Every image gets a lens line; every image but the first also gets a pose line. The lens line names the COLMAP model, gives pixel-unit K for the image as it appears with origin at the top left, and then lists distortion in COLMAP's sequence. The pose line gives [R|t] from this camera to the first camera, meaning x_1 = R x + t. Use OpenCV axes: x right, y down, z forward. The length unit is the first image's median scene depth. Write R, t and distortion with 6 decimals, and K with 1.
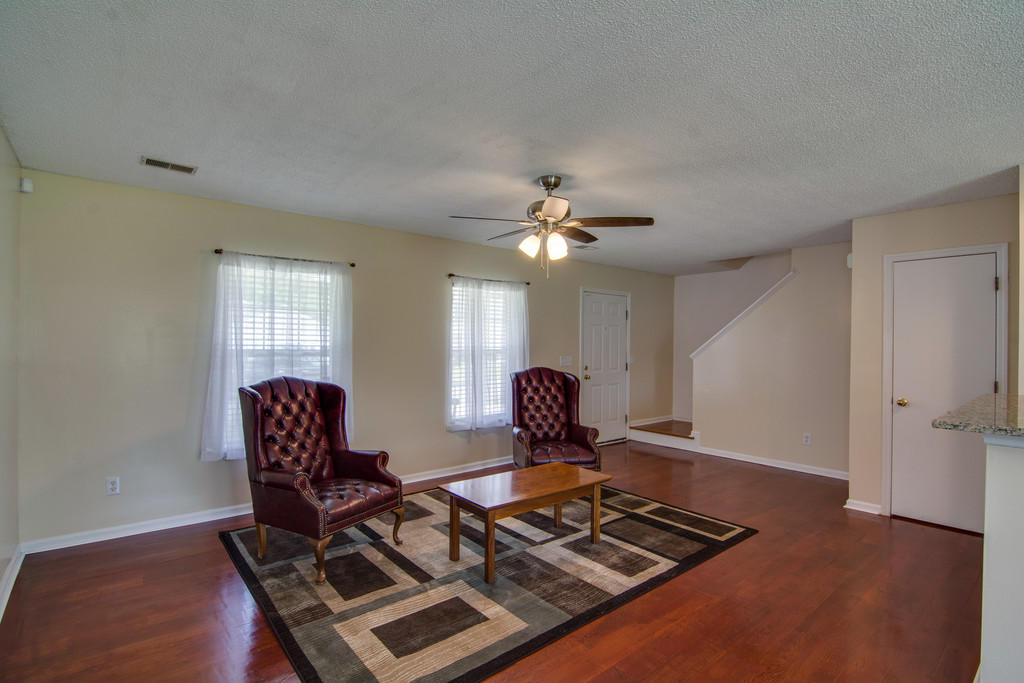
lens RADIAL K [[492.0, 0, 490.3], [0, 492.0, 340.0], [0, 0, 1]] dist [0.002265, -0.000103]
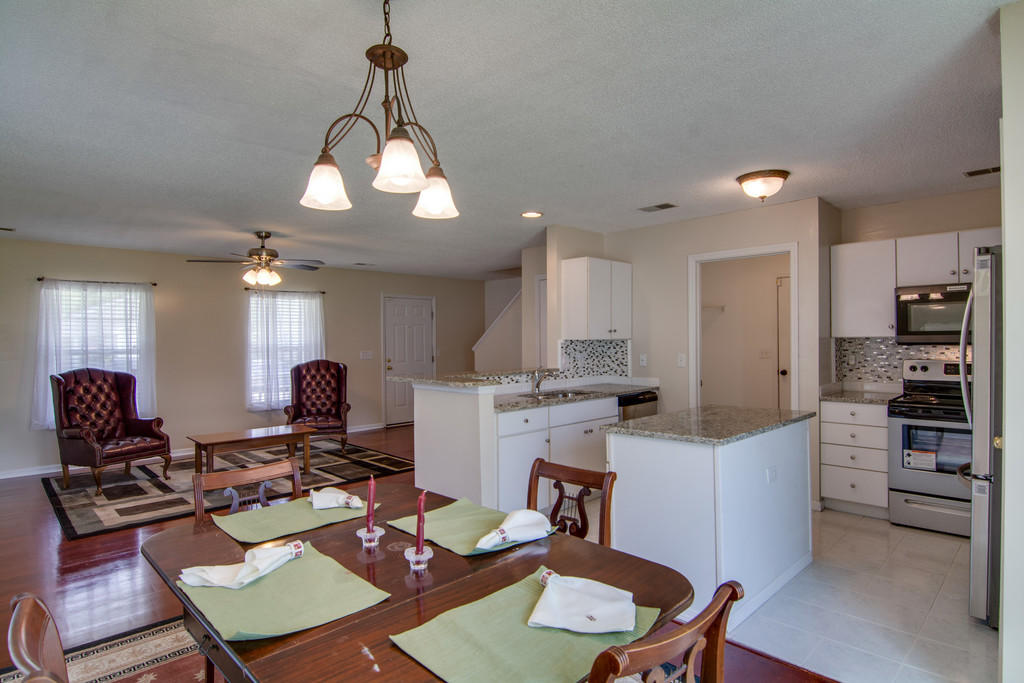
lens RADIAL K [[565.8, 0, 504.2], [0, 565.8, 335.1], [0, 0, 1]] dist [-0.008834, -0.005066]
pose [[0.995628, -0.017891, 0.091676, 0.585814], [0.018126, 0.999834, -0.001729, 0.003563], [-0.091630, 0.003383, 0.995787, -0.674983]]
